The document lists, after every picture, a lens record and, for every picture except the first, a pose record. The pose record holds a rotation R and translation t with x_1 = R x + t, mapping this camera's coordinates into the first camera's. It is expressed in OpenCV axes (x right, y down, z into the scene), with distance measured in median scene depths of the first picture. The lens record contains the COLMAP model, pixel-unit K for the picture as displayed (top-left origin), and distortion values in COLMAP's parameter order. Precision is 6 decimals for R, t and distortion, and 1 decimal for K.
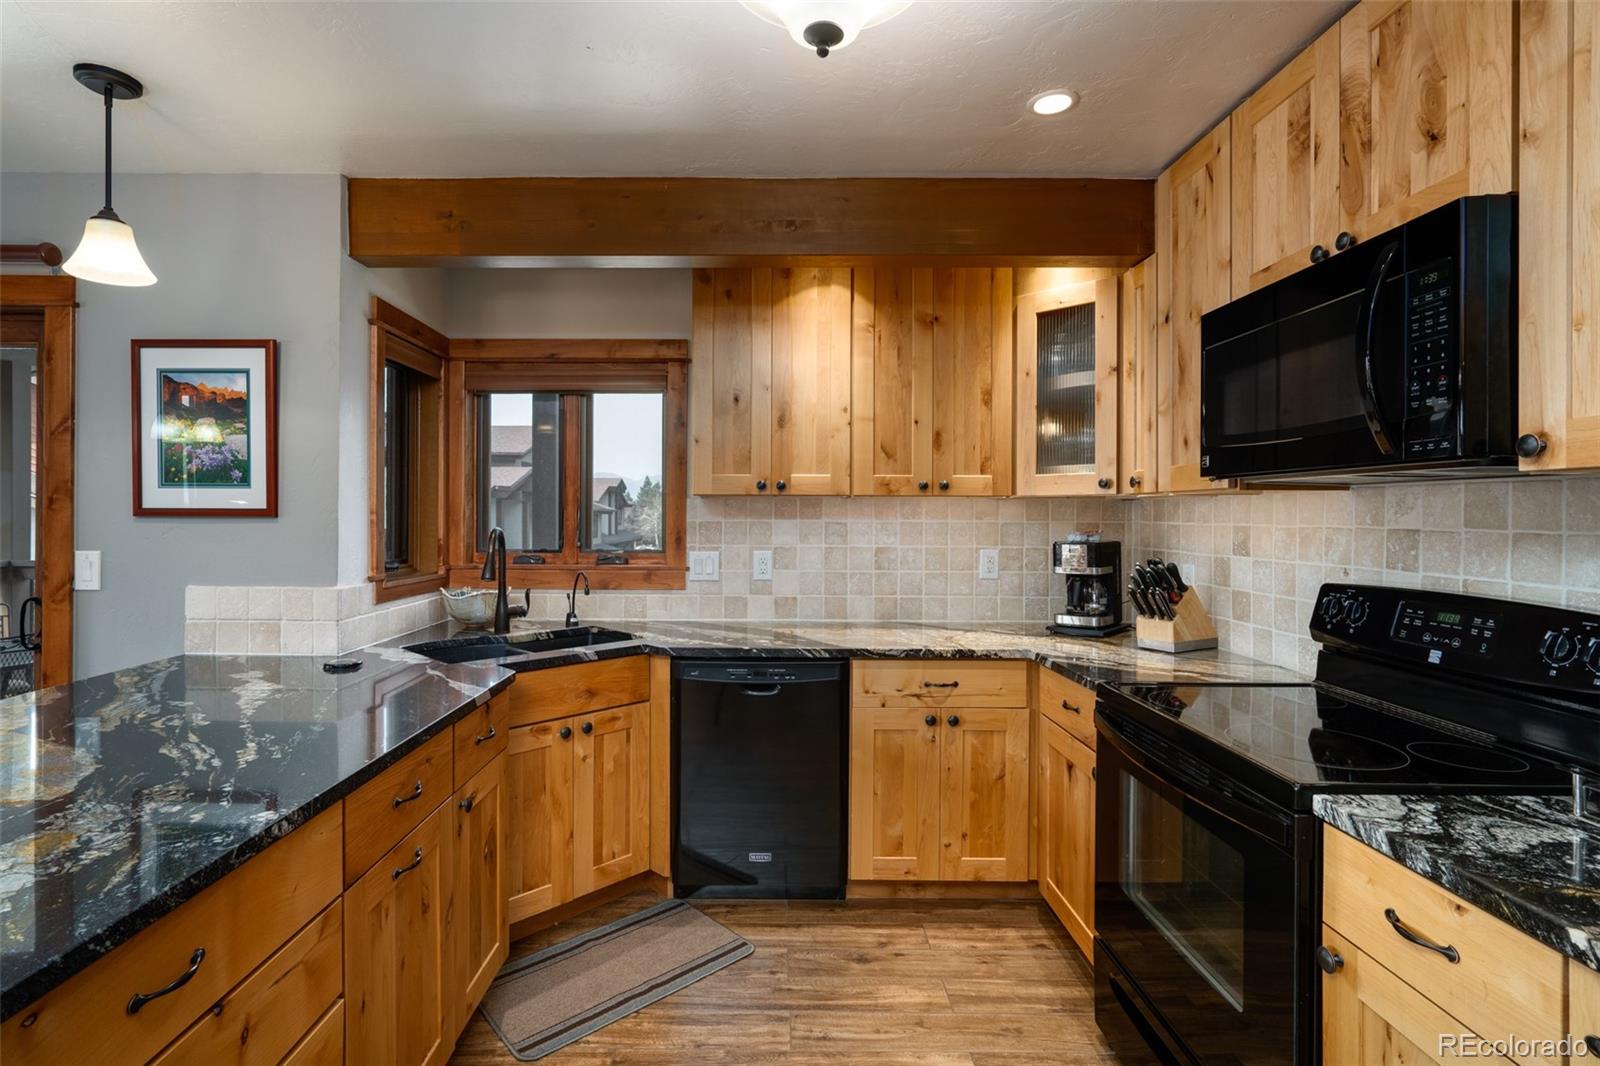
lens RADIAL K [[742.7, 0, 889.2], [0, 742.7, 509.8], [0, 0, 1]] dist [-0.001408, 0.001701]
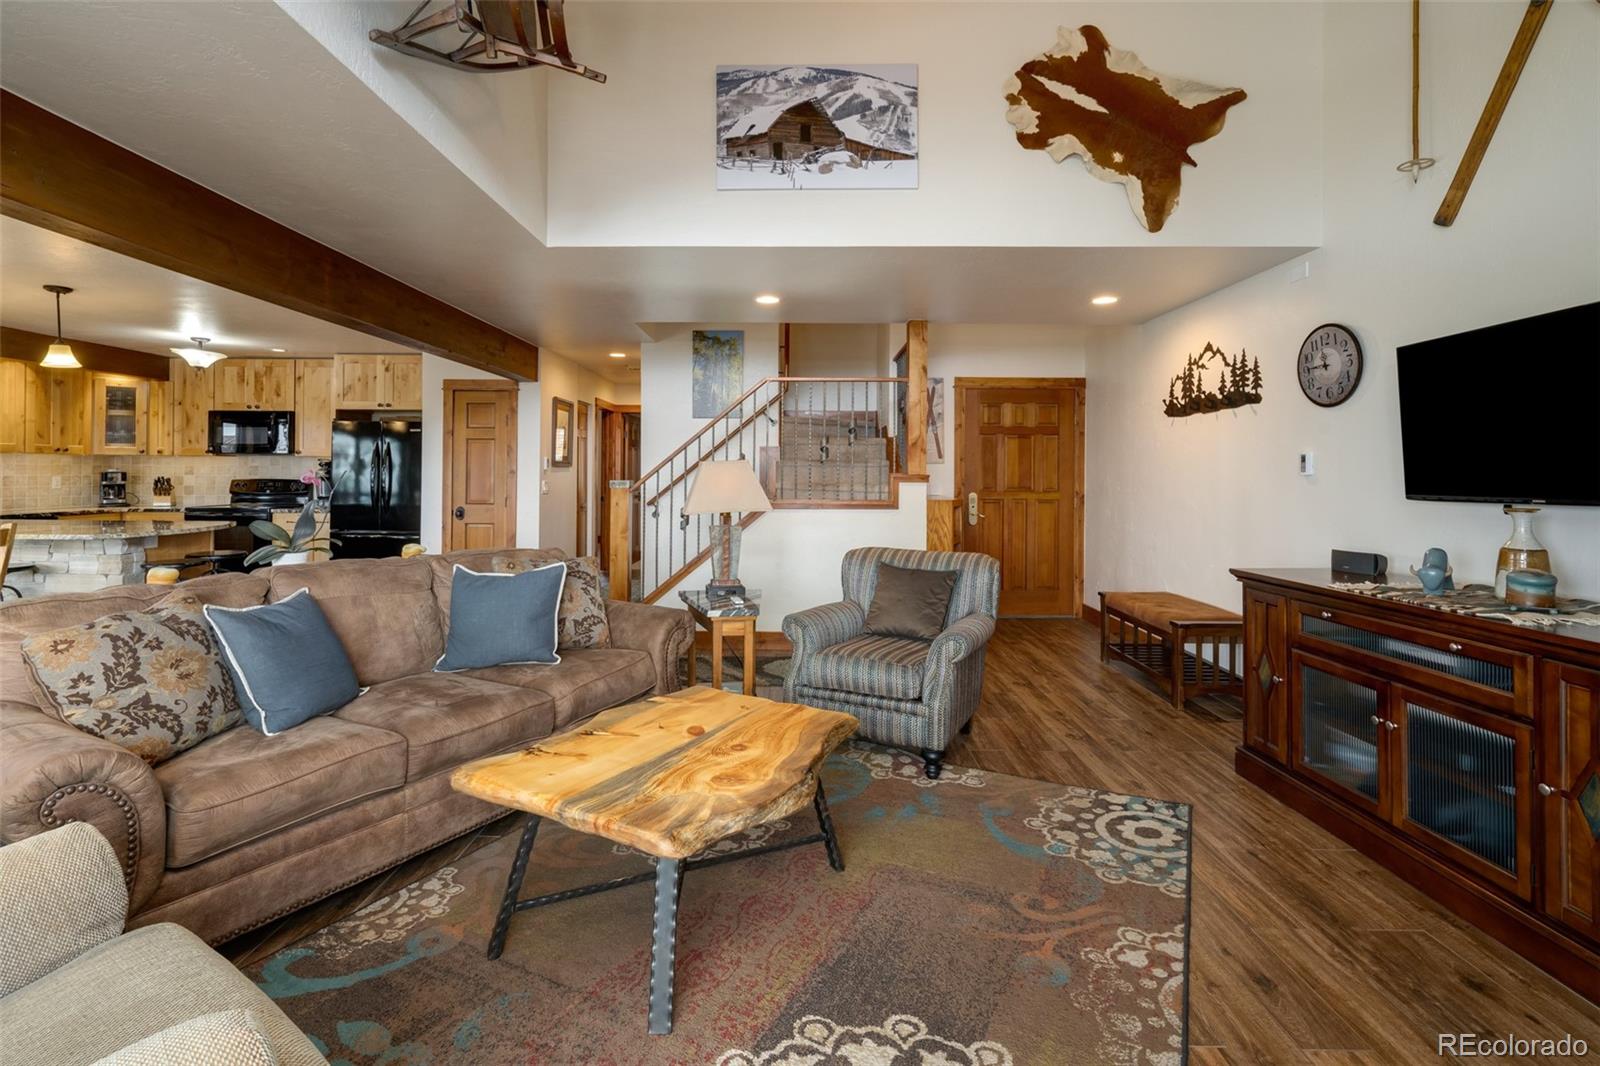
lens RADIAL K [[753.0, 0, 818.2], [0, 753.0, 469.8], [0, 0, 1]] dist [-0.001272, 0.002875]
pose [[-0.019881, -0.000871, 0.999802, -2.750301], [-0.012867, 0.999917, 0.000615, 0.001239], [-0.999720, -0.012852, -0.019891, -1.618154]]
